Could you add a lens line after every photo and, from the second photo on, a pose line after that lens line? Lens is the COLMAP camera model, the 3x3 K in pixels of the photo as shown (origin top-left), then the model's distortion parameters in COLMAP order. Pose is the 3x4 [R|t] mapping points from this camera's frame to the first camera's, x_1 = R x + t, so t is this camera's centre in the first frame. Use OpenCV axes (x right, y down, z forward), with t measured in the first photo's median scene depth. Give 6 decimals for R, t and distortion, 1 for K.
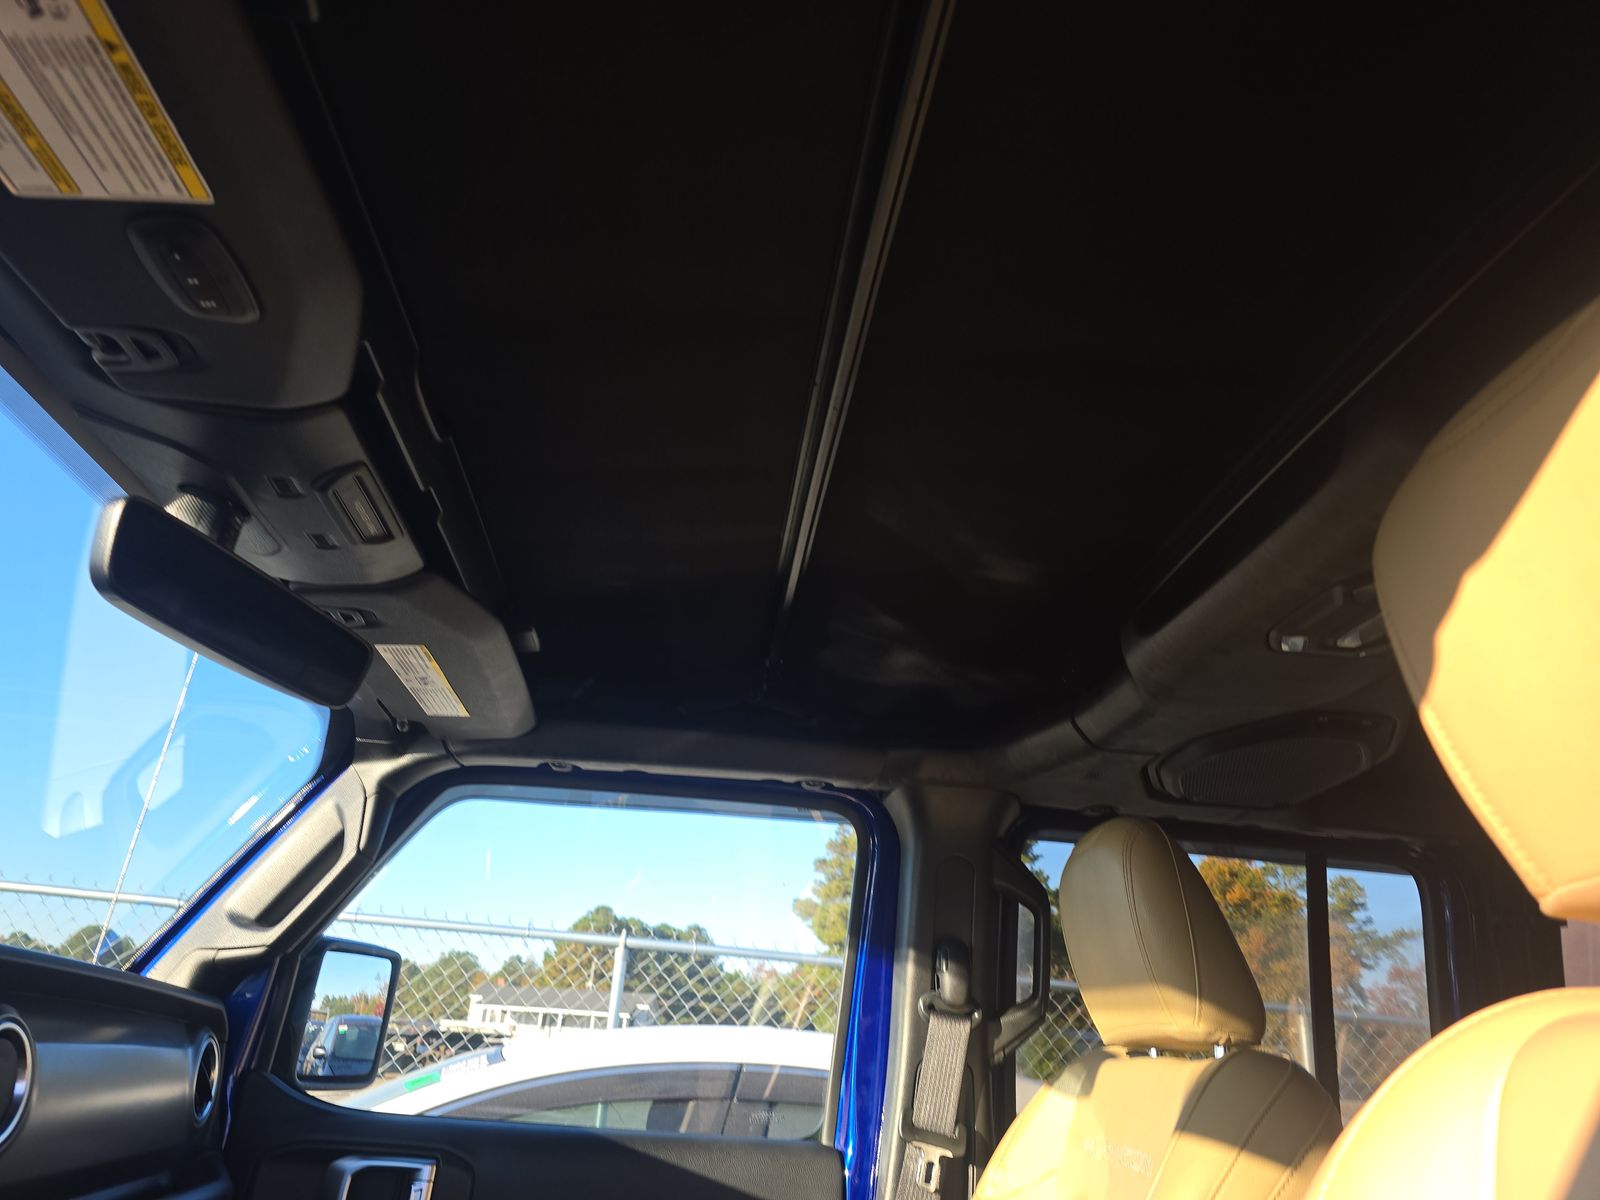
lens RADIAL K [[1257.0, 0, 800.0], [0, 1257.0, 600.0], [0, 0, 1]] dist [0.119179, -0.211103]
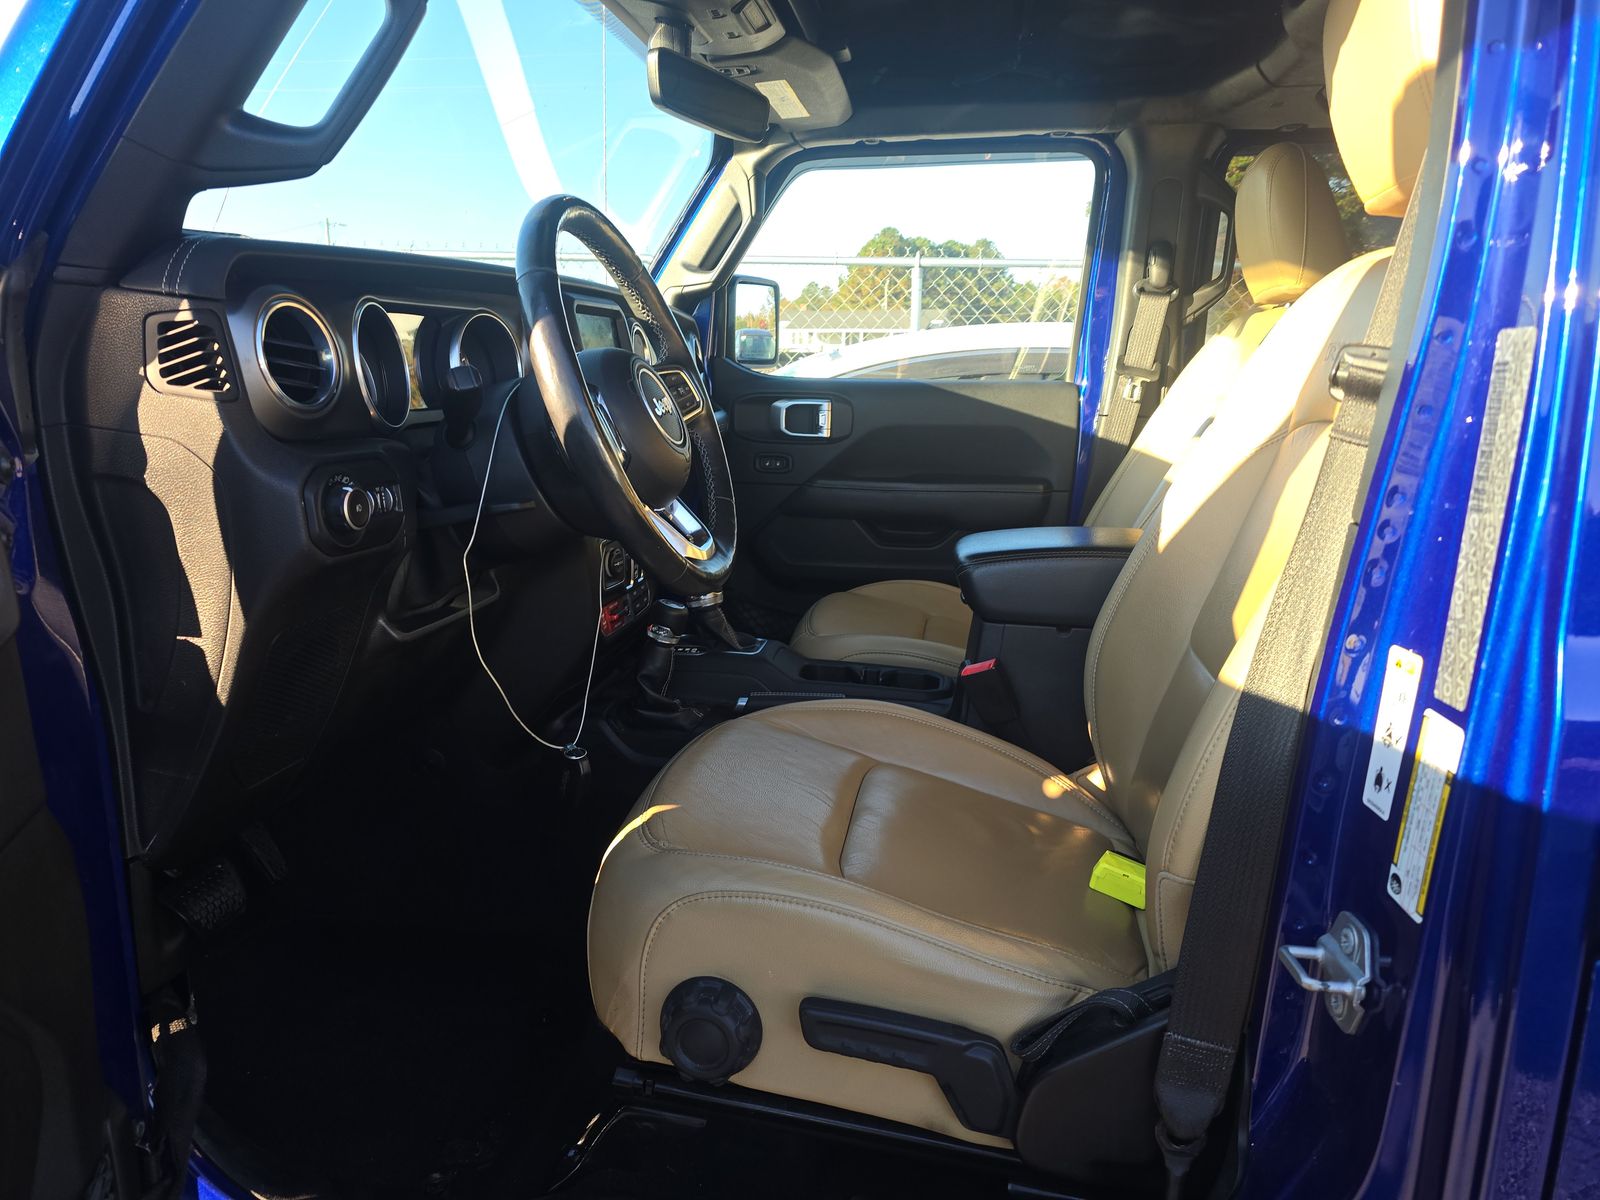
lens RADIAL K [[1257.0, 0, 800.0], [0, 1257.0, 600.0], [0, 0, 1]] dist [0.119179, -0.211103]
pose [[0.973159, -0.018009, -0.229426, 0.048503], [0.130781, 0.863583, 0.486950, -0.130246], [0.189359, -0.503885, 0.842759, -0.469515]]
